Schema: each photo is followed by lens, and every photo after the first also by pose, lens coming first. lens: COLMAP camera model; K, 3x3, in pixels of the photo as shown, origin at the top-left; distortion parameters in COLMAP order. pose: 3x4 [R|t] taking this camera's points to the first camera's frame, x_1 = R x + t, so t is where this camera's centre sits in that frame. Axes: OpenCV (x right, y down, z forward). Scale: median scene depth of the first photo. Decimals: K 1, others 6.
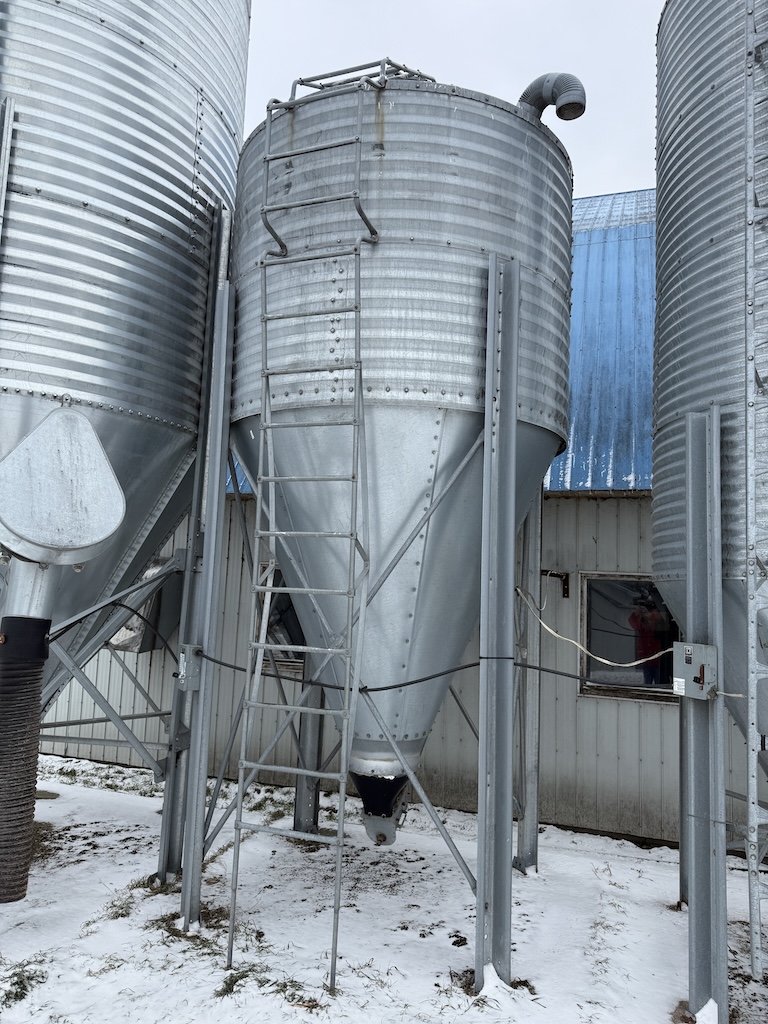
lens RADIAL K [[718.9, 0, 381.2], [0, 718.9, 520.3], [0, 0, 1]] dist [0.014273, -0.023712]
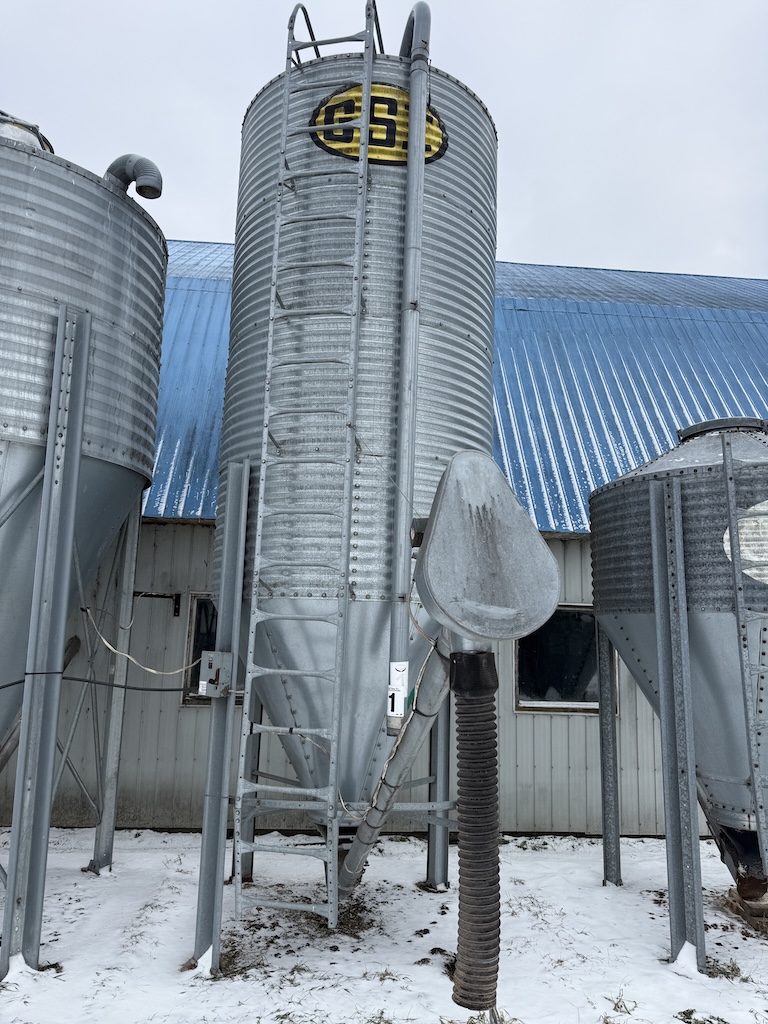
lens RADIAL K [[718.9, 0, 390.7], [0, 718.9, 520.9], [0, 0, 1]] dist [0.014273, -0.023712]
pose [[0.913450, 0.041056, 0.404874, 0.175943], [-0.030175, 0.998992, -0.033223, -0.016554], [-0.405830, 0.018131, 0.913769, -0.207597]]
